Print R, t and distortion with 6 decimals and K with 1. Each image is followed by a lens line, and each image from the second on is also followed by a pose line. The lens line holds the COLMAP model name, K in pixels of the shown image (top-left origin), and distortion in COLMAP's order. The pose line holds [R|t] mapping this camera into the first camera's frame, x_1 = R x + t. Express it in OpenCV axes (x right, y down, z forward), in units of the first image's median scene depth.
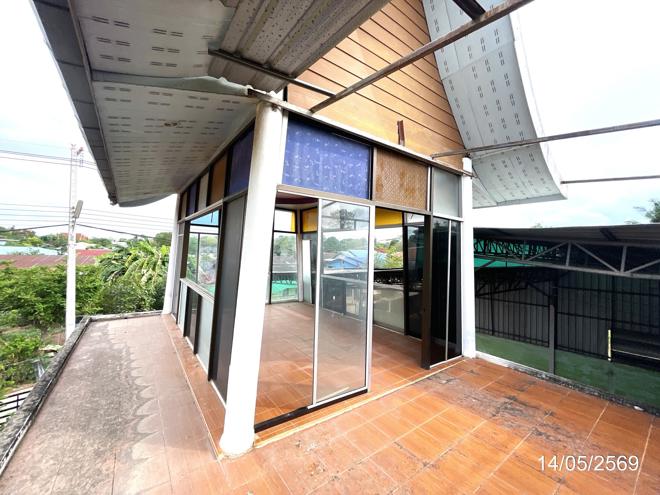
lens RADIAL K [[266.2, 0, 330.0], [0, 266.2, 247.5], [0, 0, 1]] dist [-0.003034, -0.000049]
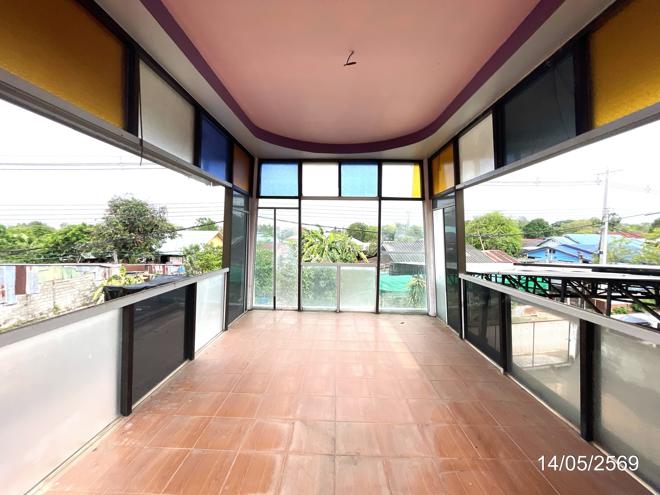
lens RADIAL K [[266.2, 0, 330.0], [0, 266.2, 247.5], [0, 0, 1]] dist [-0.003034, -0.000049]
pose [[0.790473, 0.008672, -0.612436, 0.071286], [0.020005, 0.999001, 0.039966, 0.023718], [0.612171, -0.043843, 0.789509, 0.401451]]
